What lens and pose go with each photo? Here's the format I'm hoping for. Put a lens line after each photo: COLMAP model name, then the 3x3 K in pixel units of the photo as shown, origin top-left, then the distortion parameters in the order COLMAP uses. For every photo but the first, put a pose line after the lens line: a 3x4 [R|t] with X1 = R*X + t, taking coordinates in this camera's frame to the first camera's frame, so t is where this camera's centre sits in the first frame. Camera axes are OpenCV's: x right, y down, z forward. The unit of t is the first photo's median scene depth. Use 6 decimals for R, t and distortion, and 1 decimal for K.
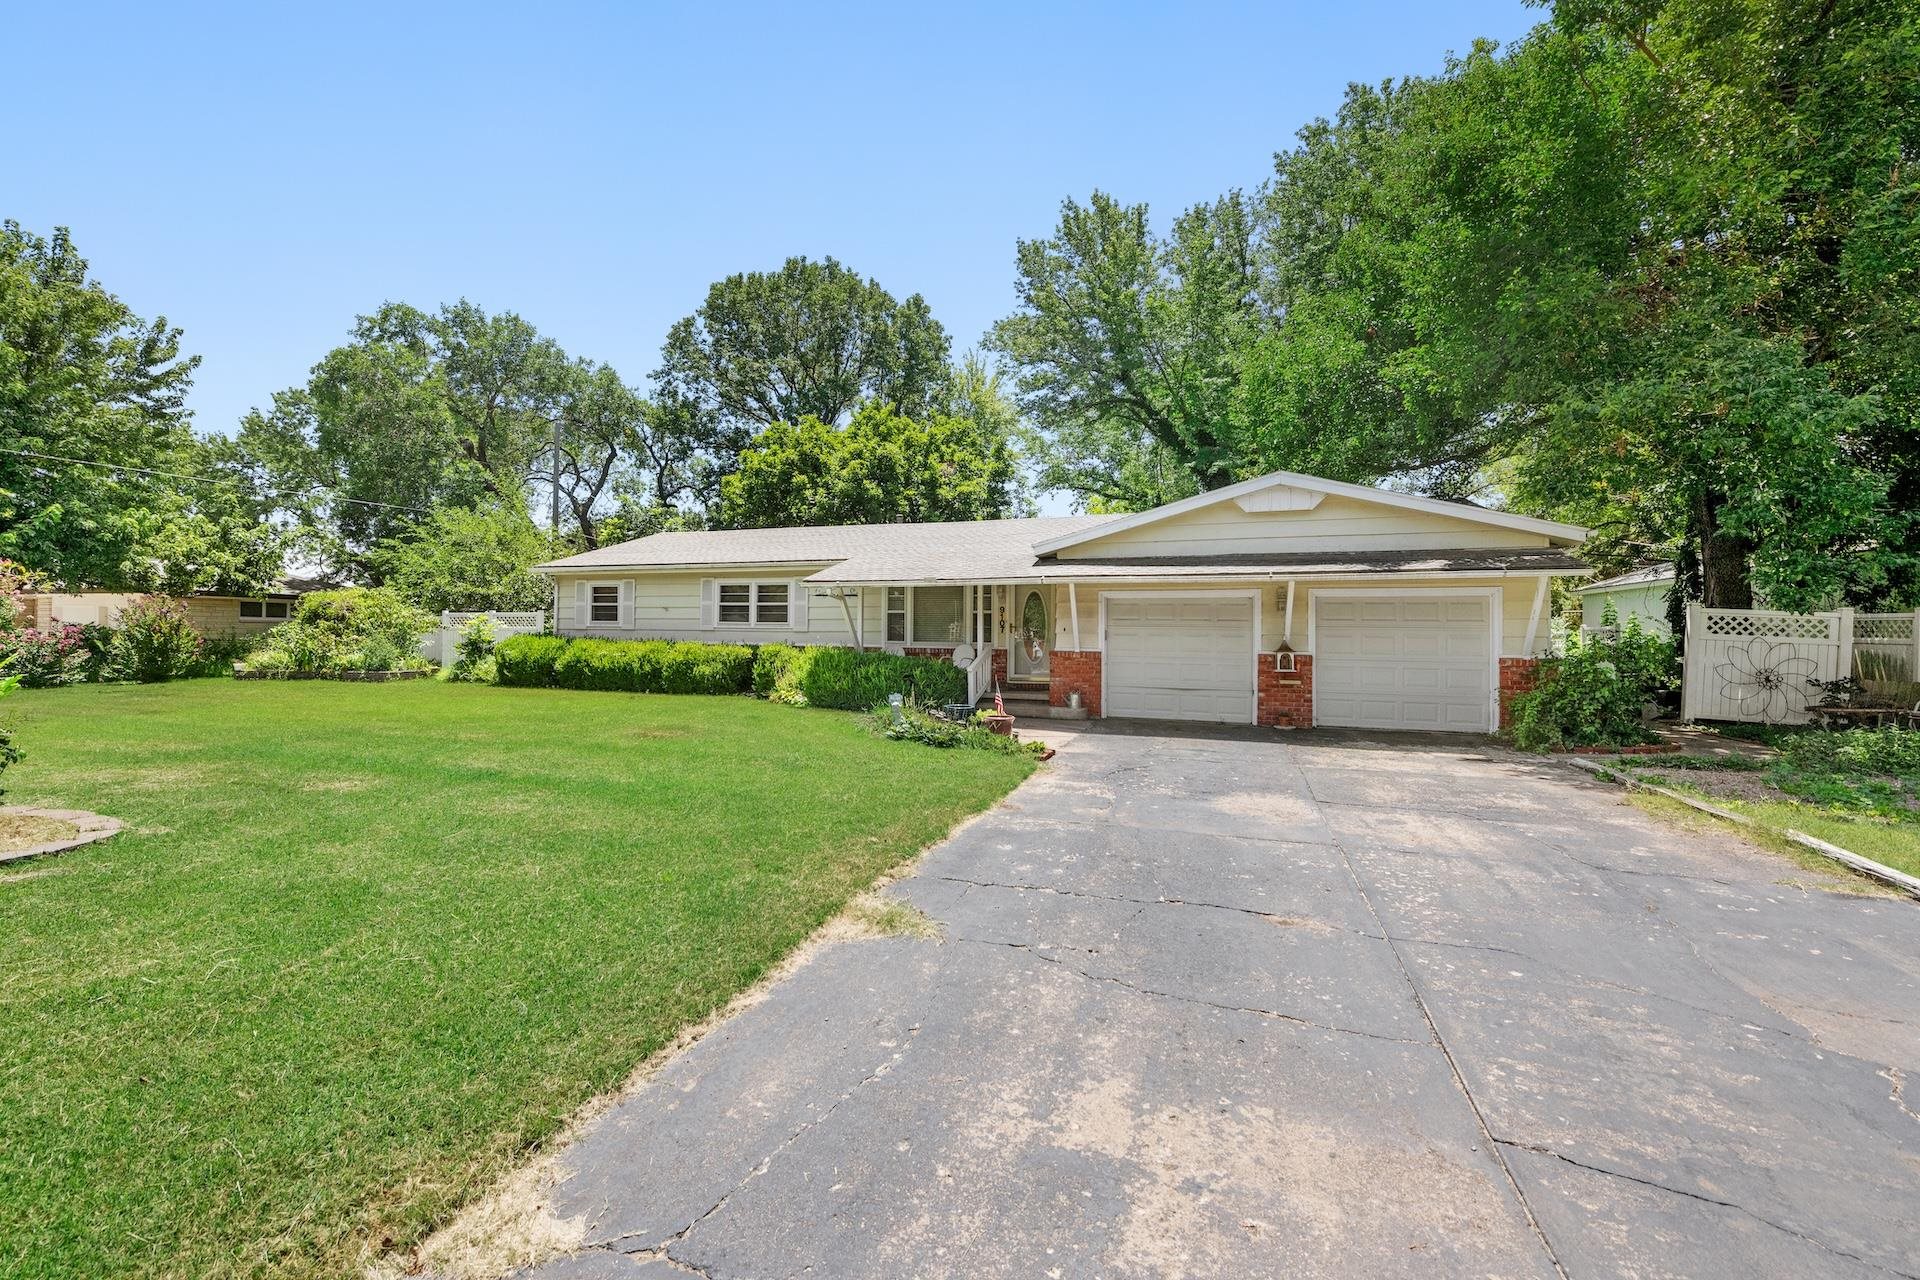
lens RADIAL K [[757.6, 0, 967.6], [0, 757.6, 637.1], [0, 0, 1]] dist [-0.002352, -0.000467]
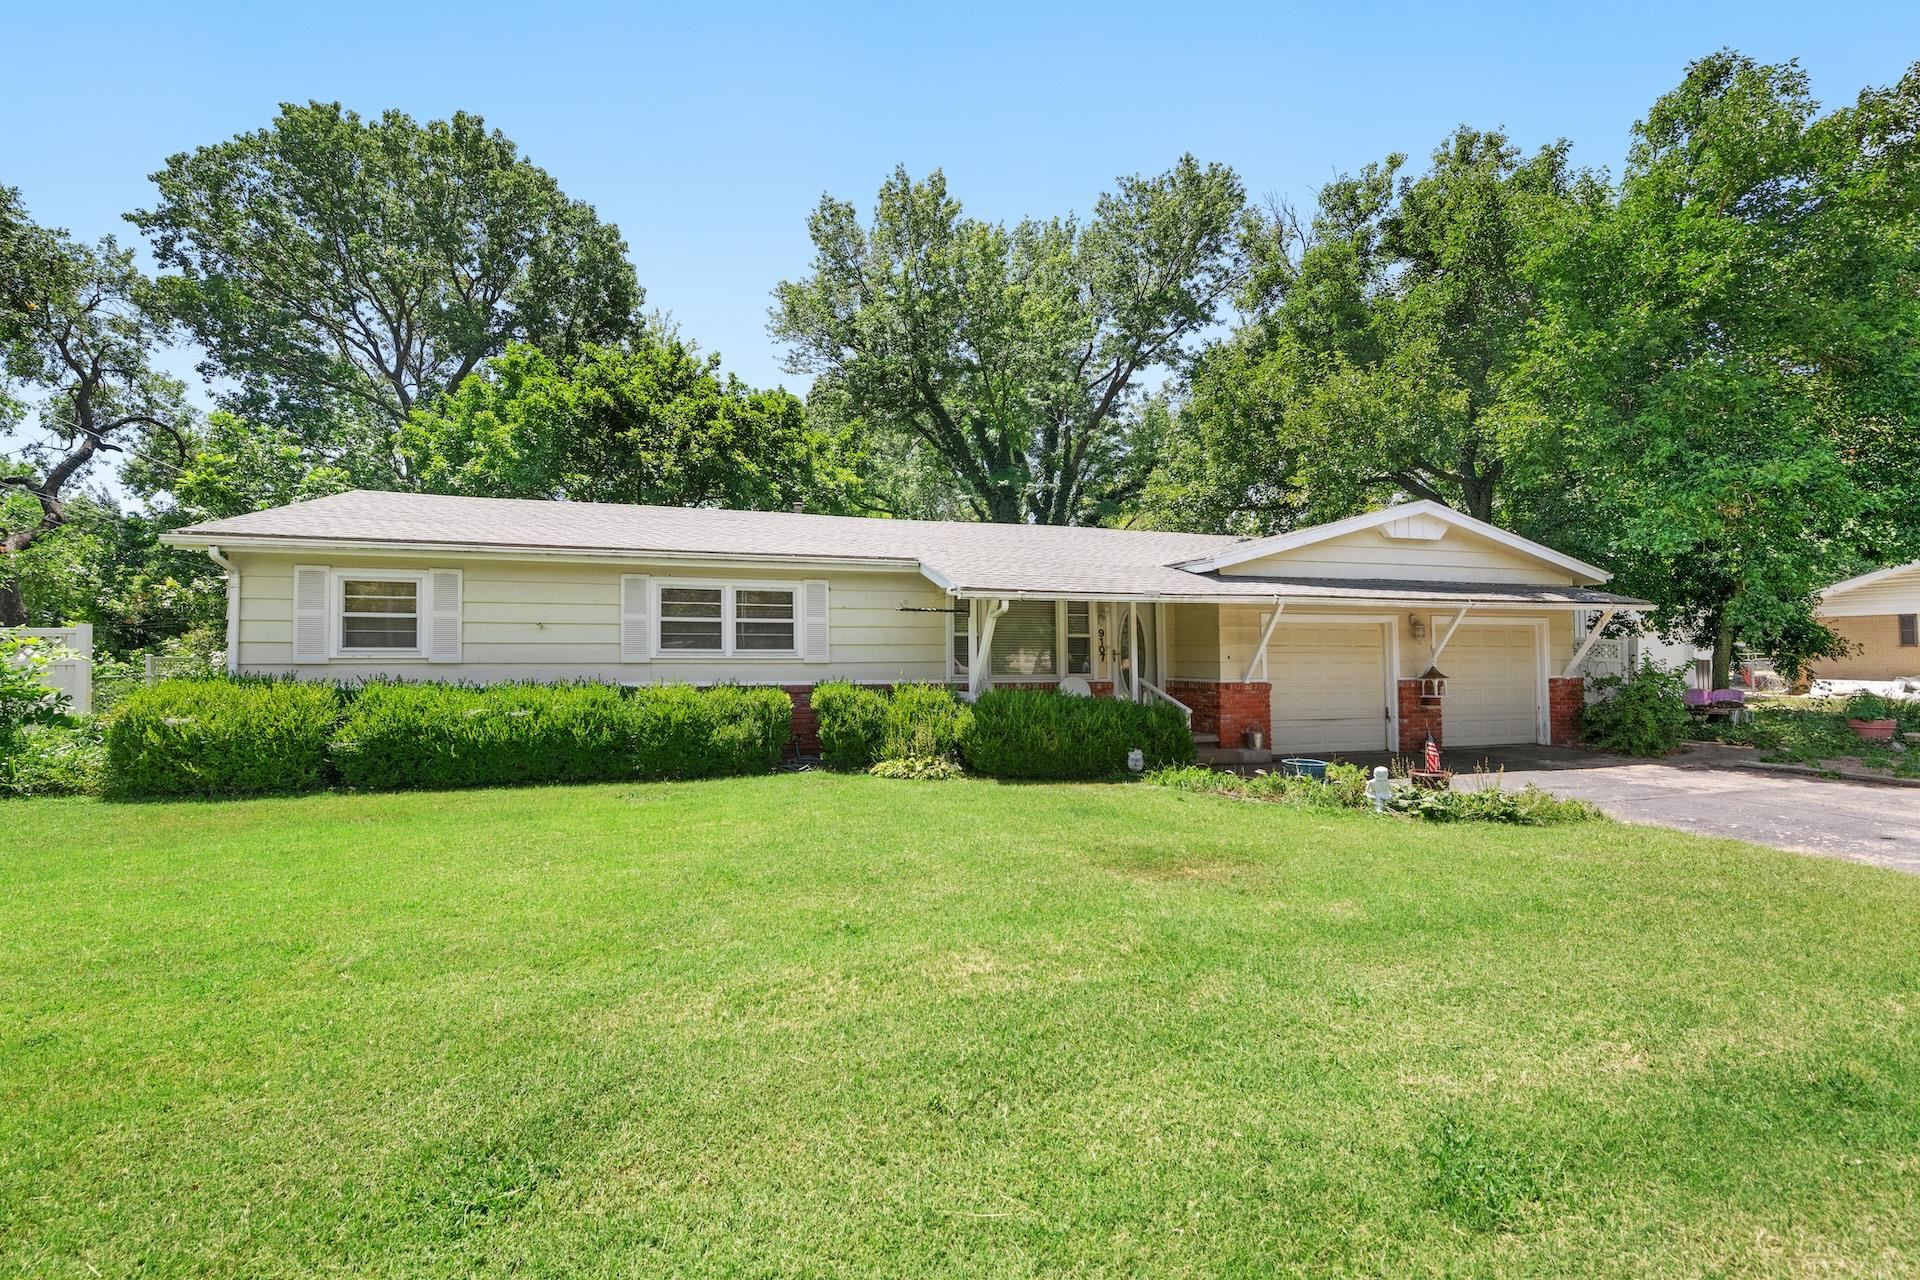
lens RADIAL K [[757.6, 0, 959.3], [0, 757.6, 637.6], [0, 0, 1]] dist [-0.002352, -0.000467]
pose [[0.821610, 0.002944, 0.570043, -0.485575], [0.010416, 0.999742, -0.020176, -0.014830], [-0.569955, 0.022514, 0.821367, 0.378355]]
